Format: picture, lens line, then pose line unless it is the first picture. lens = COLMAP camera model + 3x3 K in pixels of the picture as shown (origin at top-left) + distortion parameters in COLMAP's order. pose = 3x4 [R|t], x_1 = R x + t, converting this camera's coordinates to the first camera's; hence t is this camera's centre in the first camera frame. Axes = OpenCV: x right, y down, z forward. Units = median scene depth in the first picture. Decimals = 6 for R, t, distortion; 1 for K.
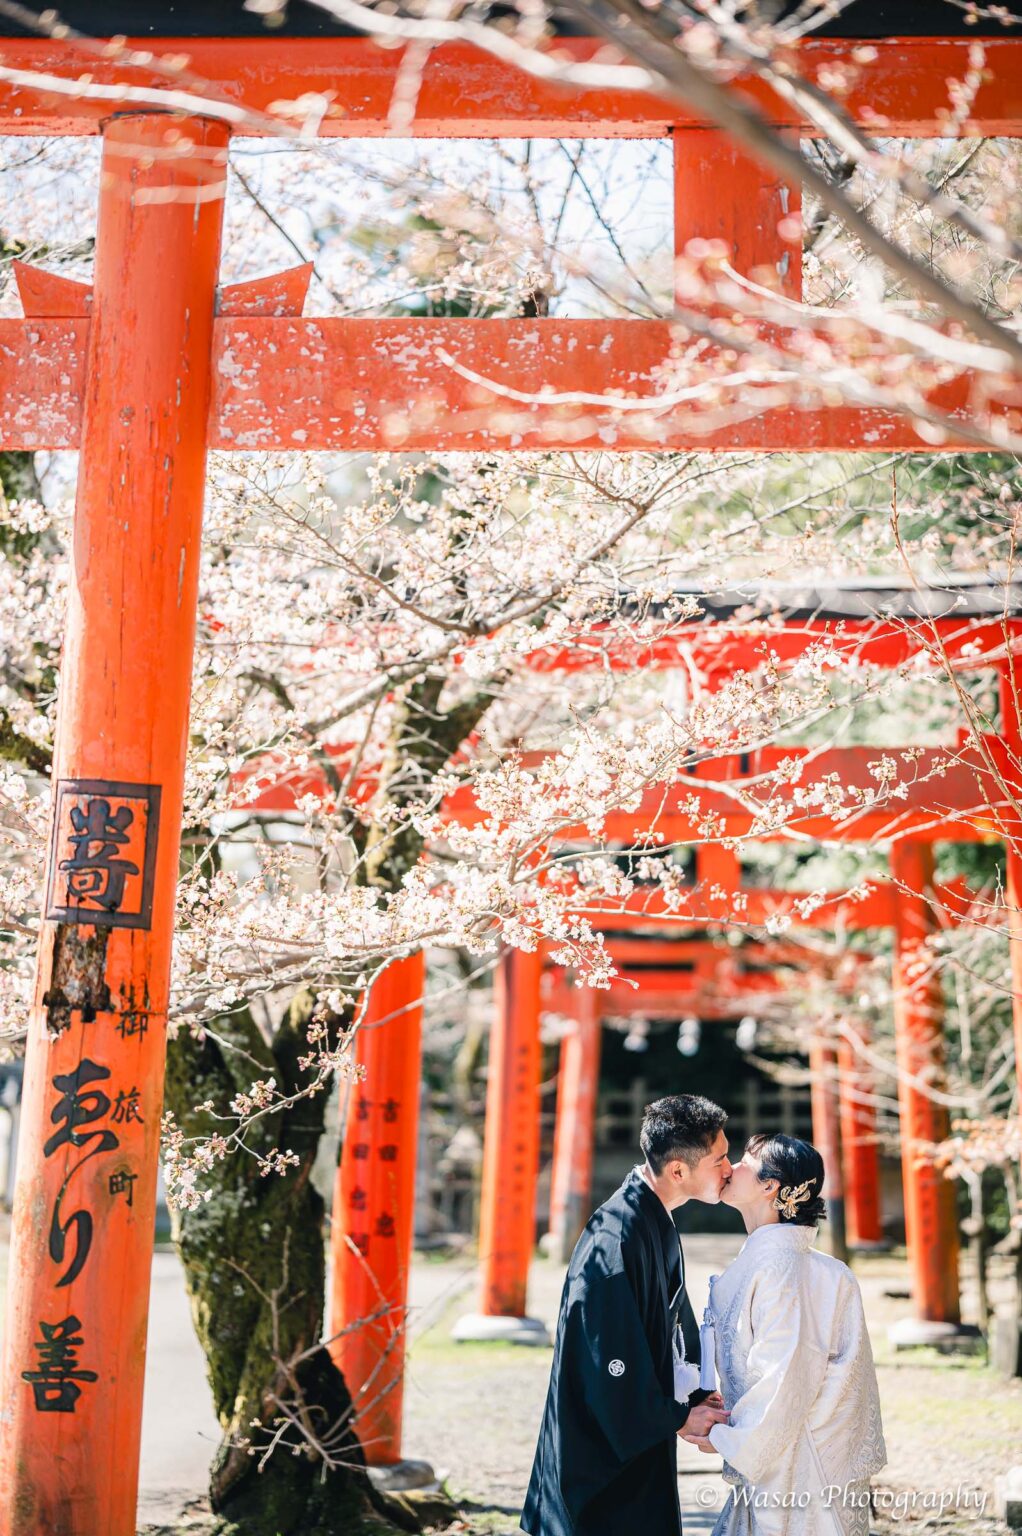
lens RADIAL K [[3501.2, 0, 511.0], [0, 3501.2, 768.0], [0, 0, 1]] dist [0.079751, -1.183758]
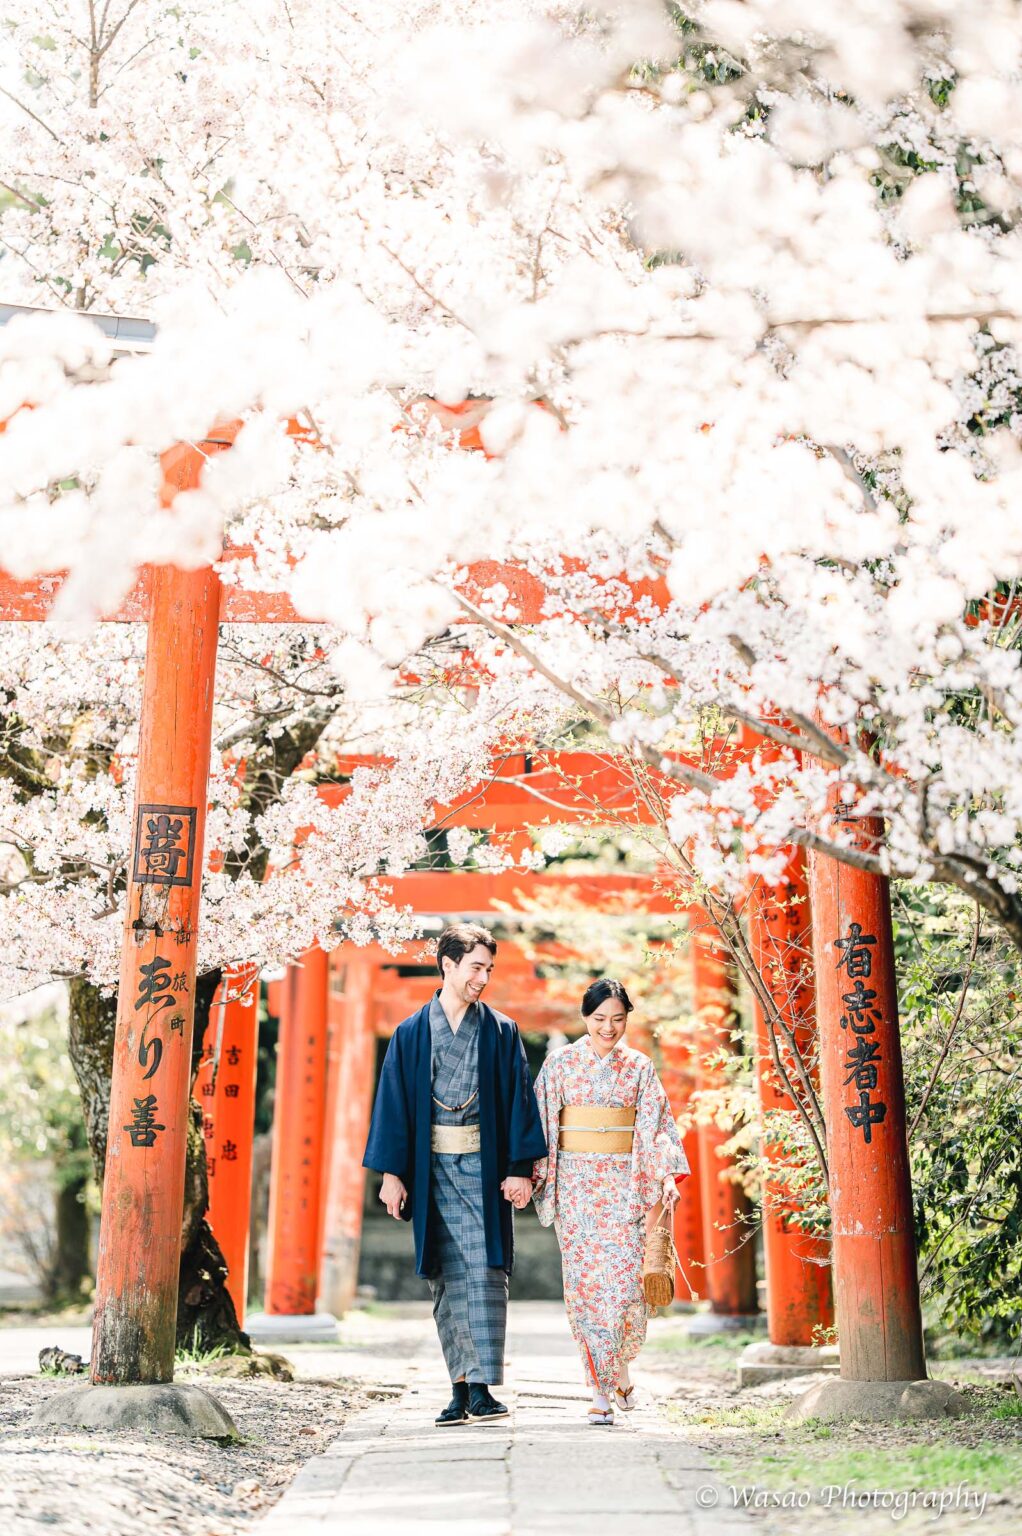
lens RADIAL K [[5155.9, 0, 511.0], [0, 5155.9, 768.0], [0, 0, 1]] dist [0.089278, 2.398072]
pose [[0.998276, -0.001763, 0.058667, -0.071968], [0.001072, 0.999930, 0.011803, -0.036501], [-0.058683, -0.011720, 0.998208, -1.305665]]
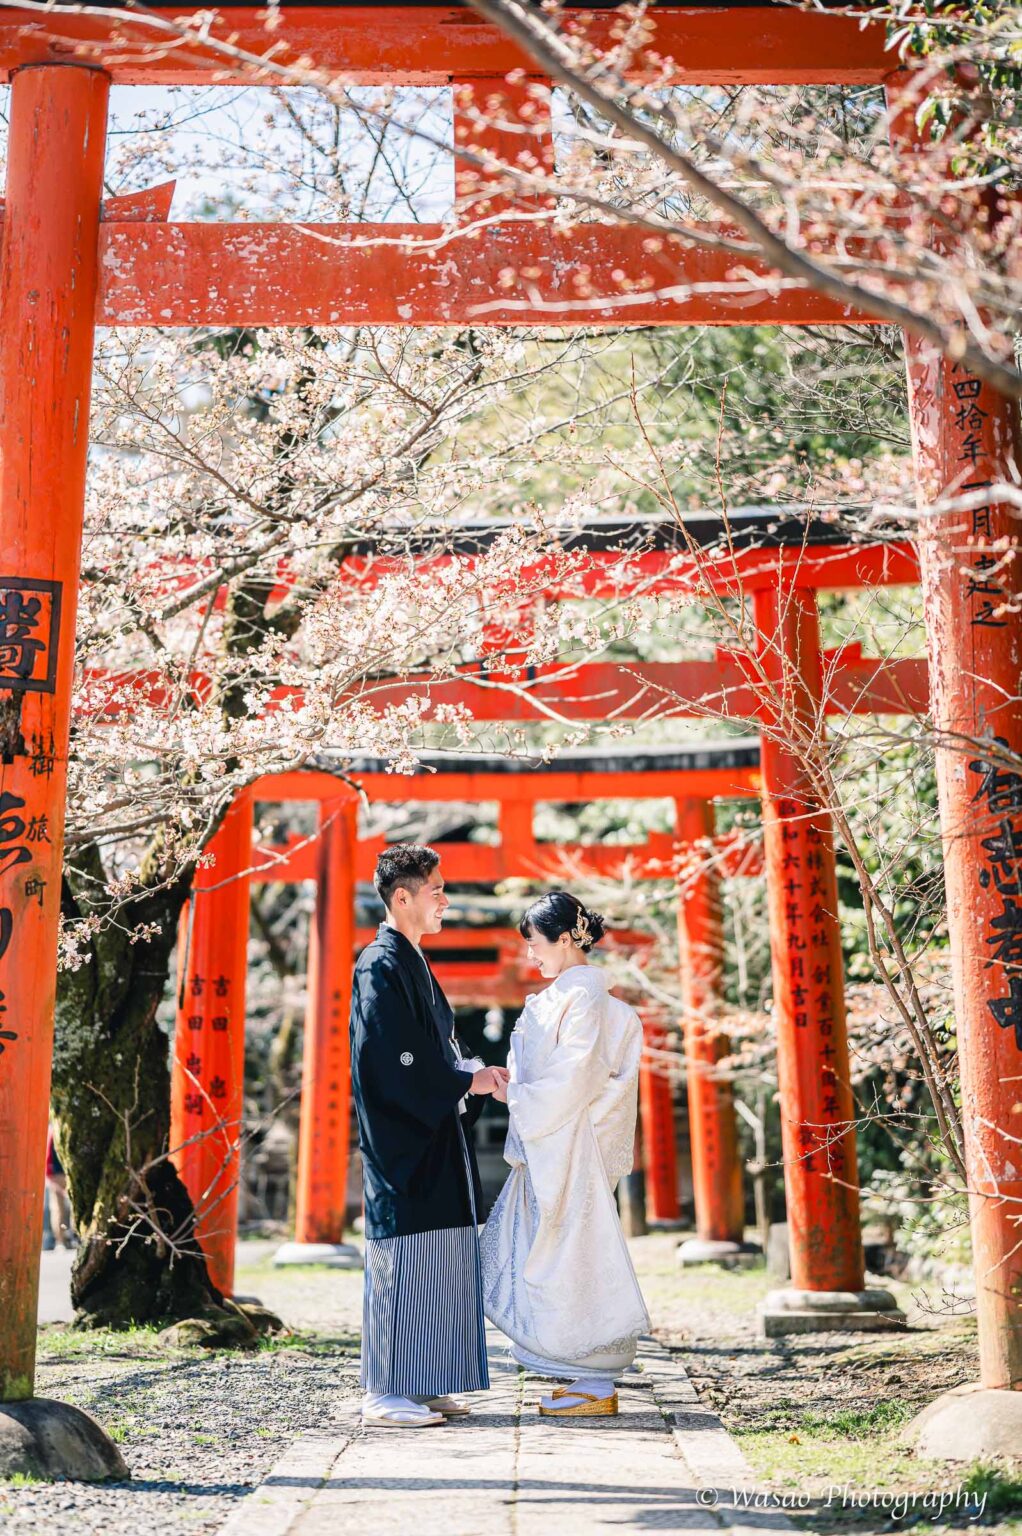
lens RADIAL K [[3501.2, 0, 511.0], [0, 3501.2, 768.0], [0, 0, 1]] dist [0.079751, -1.183758]
pose [[0.998438, -0.008664, 0.055188, -0.004874], [0.009296, 0.999894, -0.011212, 0.068570], [-0.055085, 0.011708, 0.998413, -0.229790]]
